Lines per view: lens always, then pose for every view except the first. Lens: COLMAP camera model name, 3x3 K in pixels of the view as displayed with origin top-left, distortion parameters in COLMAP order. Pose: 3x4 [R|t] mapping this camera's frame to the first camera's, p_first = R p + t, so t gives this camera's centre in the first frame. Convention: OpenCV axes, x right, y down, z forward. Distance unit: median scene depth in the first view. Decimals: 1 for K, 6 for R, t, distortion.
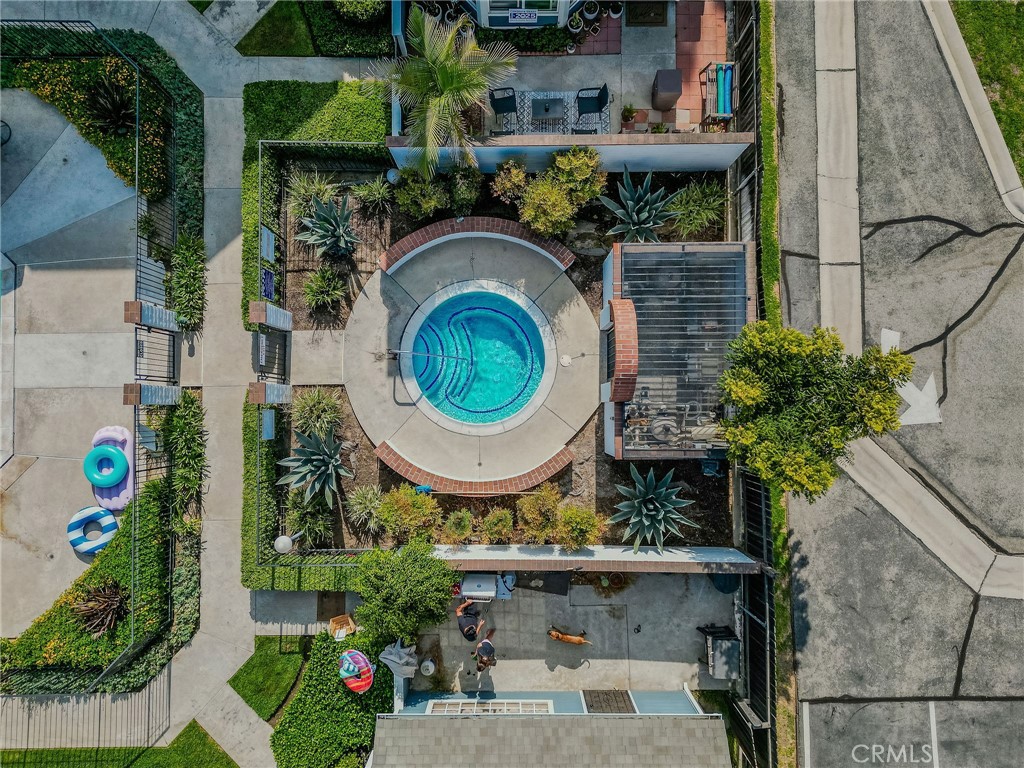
lens RADIAL K [[719.2, 0, 511.3], [0, 719.2, 384.3], [0, 0, 1]] dist [0.063516, -0.056023]
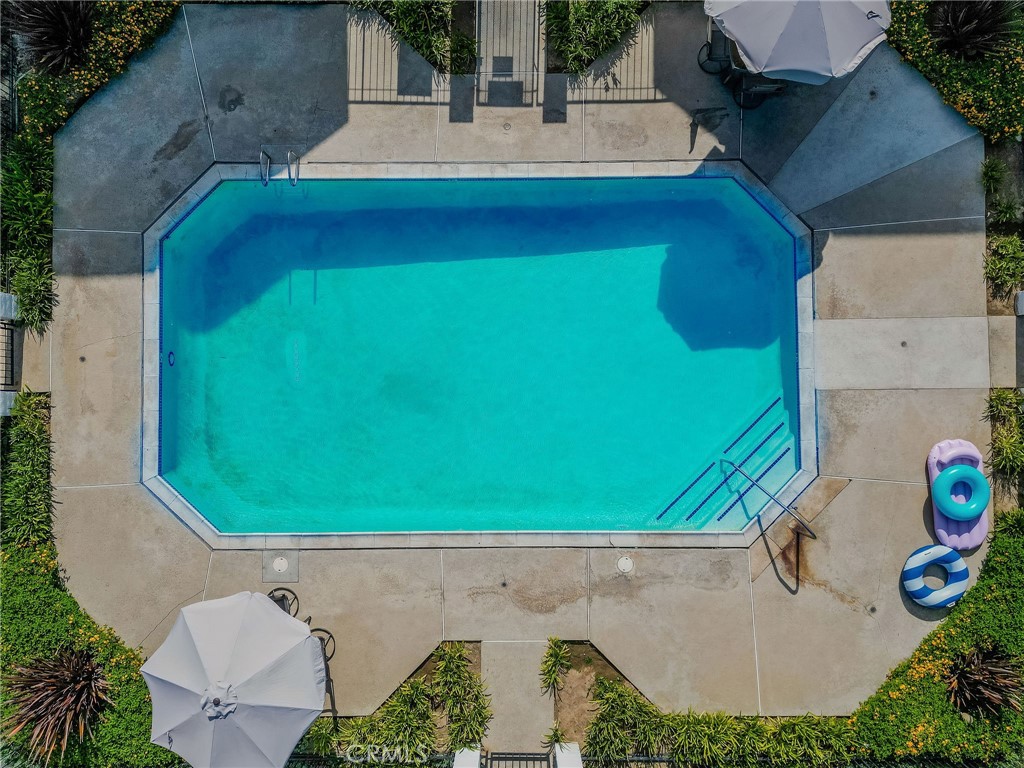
lens RADIAL K [[719.2, 0, 511.8], [0, 719.2, 385.0], [0, 0, 1]] dist [0.063516, -0.056023]
pose [[0.999968, 0.001965, -0.007714, -0.993644], [-0.001971, 0.999998, -0.000892, 0.001793], [0.007712, 0.000907, 0.999970, 0.231680]]
